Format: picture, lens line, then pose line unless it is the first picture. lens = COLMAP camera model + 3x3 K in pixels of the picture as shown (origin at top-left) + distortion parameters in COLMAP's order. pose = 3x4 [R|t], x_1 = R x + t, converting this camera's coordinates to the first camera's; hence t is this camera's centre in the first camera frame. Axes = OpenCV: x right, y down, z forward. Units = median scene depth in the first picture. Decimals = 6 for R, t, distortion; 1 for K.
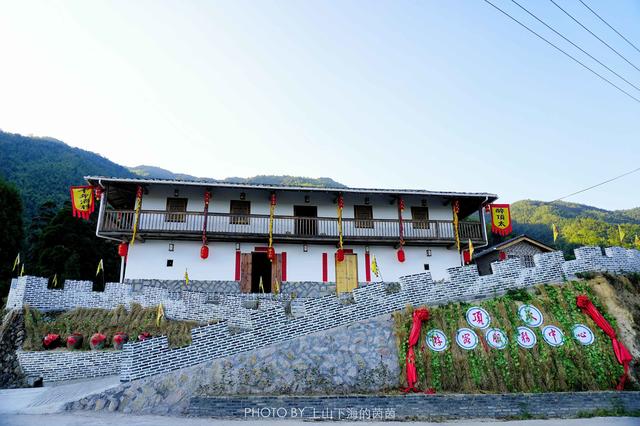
lens RADIAL K [[394.0, 0, 320.0], [0, 394.0, 213.0], [0, 0, 1]] dist [-0.014509, 0.000642]
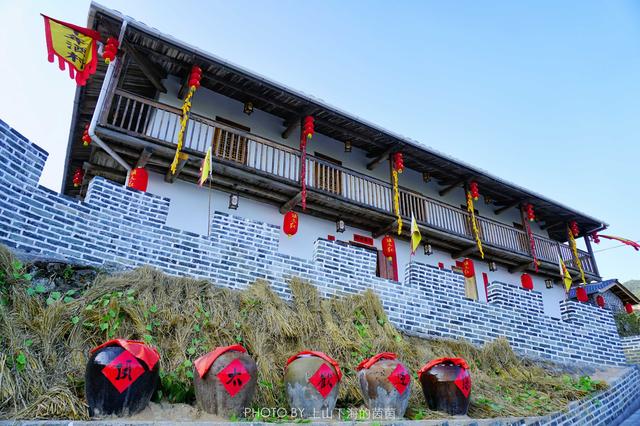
lens RADIAL K [[394.0, 0, 320.0], [0, 394.0, 213.0], [0, 0, 1]] dist [-0.014509, 0.000642]
pose [[0.919727, 0.186244, 0.345566, -0.596512], [-0.132298, 0.975849, -0.173825, 0.232363], [-0.369594, 0.114154, 0.922155, 0.657927]]
